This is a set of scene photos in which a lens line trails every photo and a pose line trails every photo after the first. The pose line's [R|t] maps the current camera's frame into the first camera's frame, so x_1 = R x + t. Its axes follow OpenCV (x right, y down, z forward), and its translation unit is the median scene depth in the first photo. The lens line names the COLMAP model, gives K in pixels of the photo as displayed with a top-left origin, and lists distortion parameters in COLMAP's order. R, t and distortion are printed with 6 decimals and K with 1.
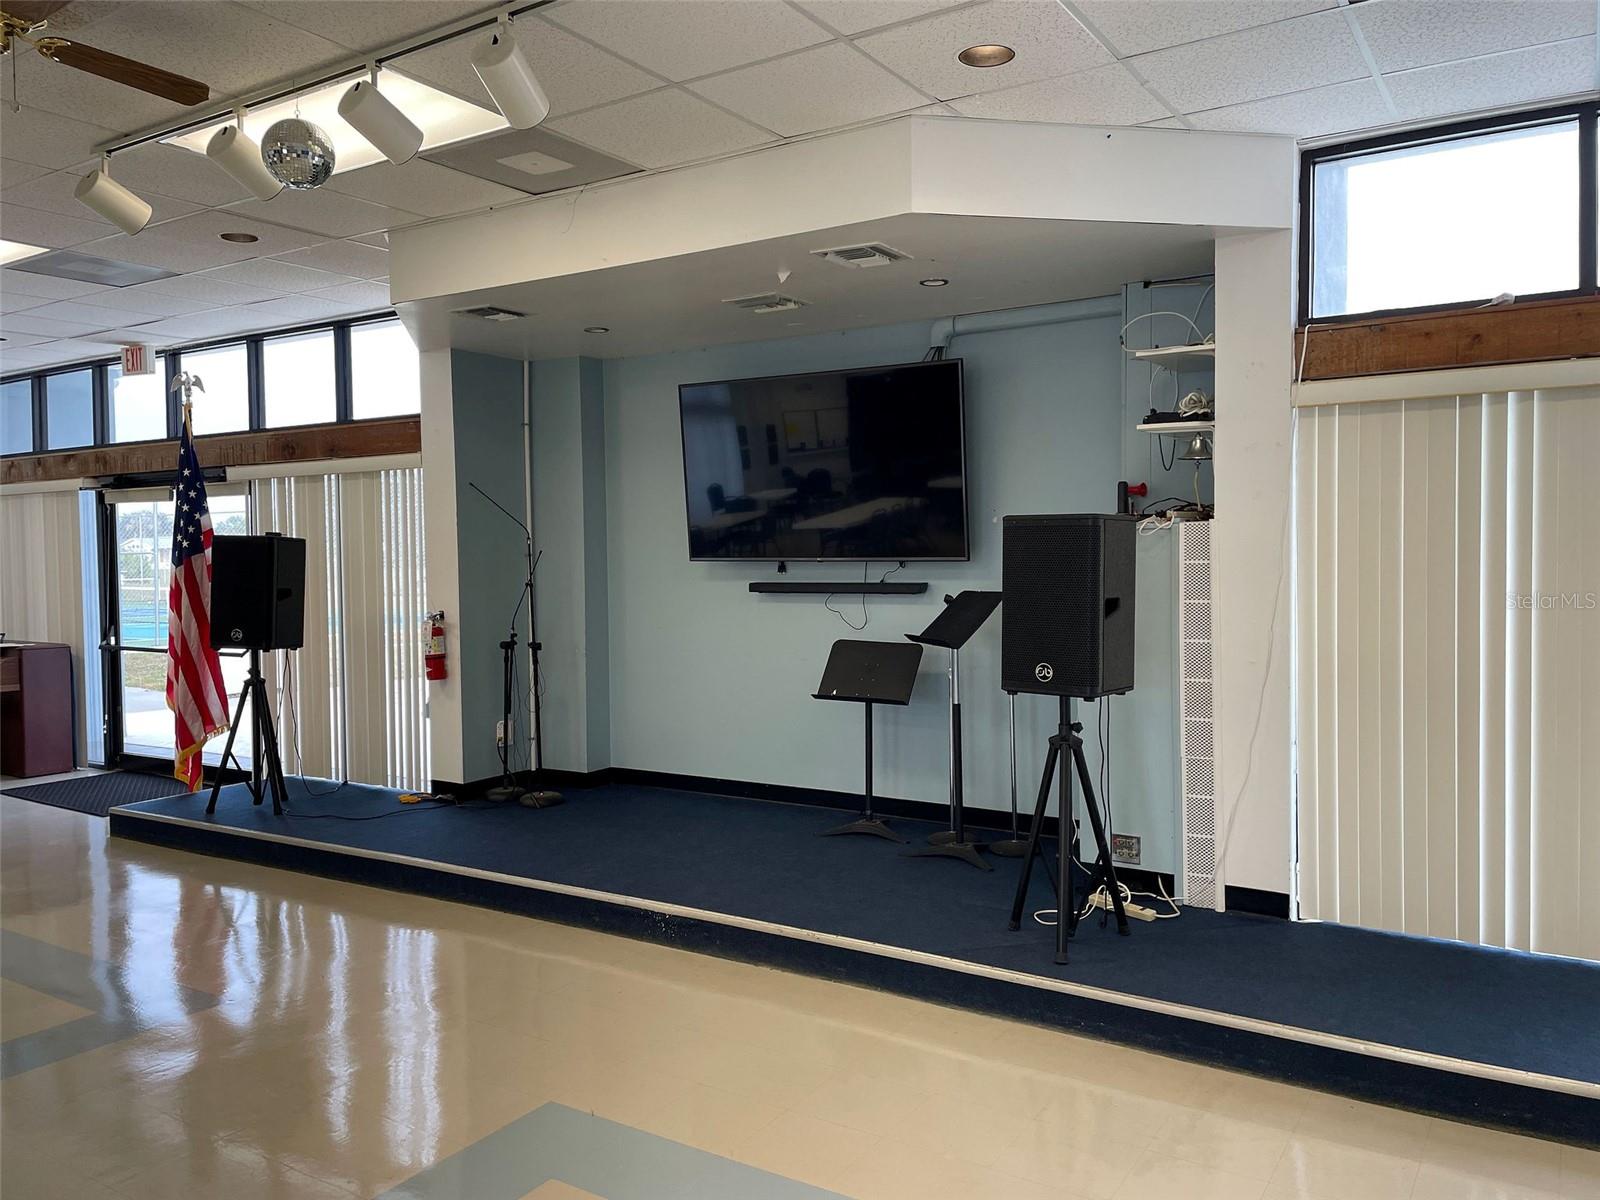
lens RADIAL K [[1217.8, 0, 800.0], [0, 1217.8, 600.0], [0, 0, 1]] dist [0.002228, 0.000556]
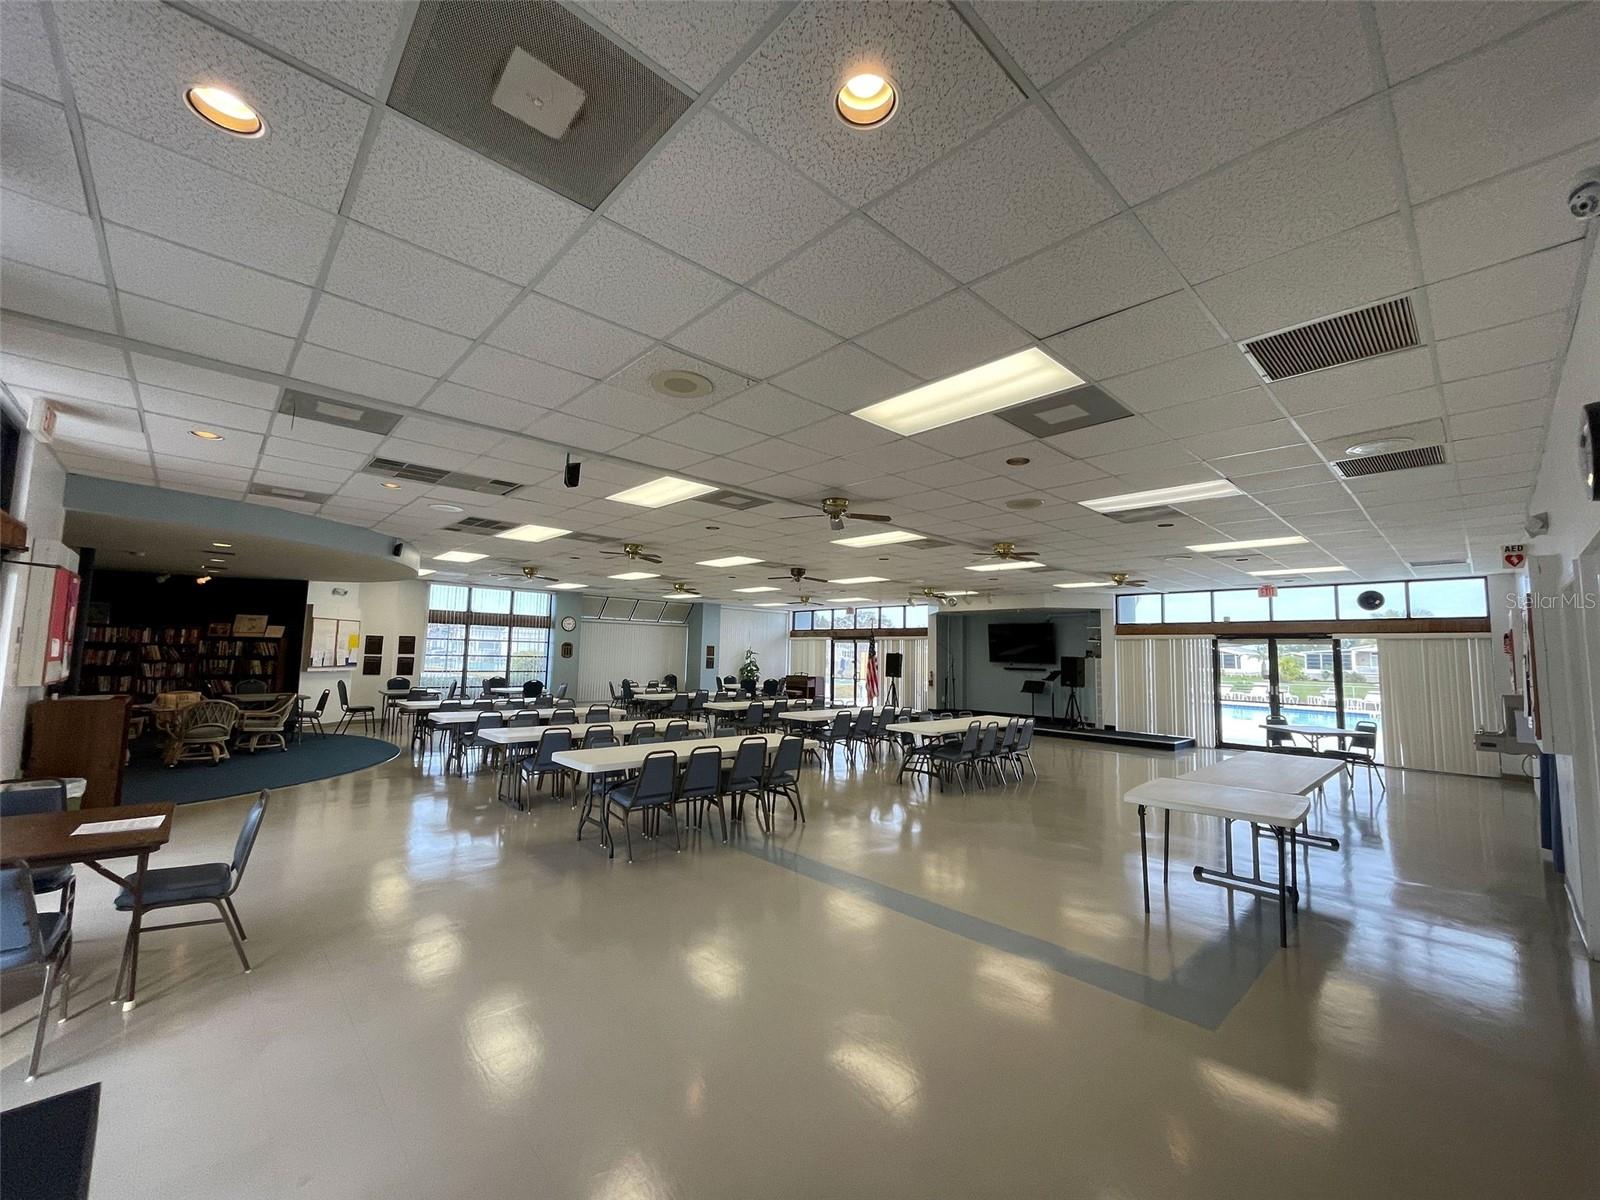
lens RADIAL K [[644.8, 0, 800.0], [0, 644.8, 600.0], [0, 0, 1]] dist [-0.000579, -0.000082]
pose [[0.969200, 0.014412, -0.245855, -0.208342], [-0.045525, 0.991566, -0.121342, 0.067724], [0.242033, 0.128798, 0.961682, -1.661158]]
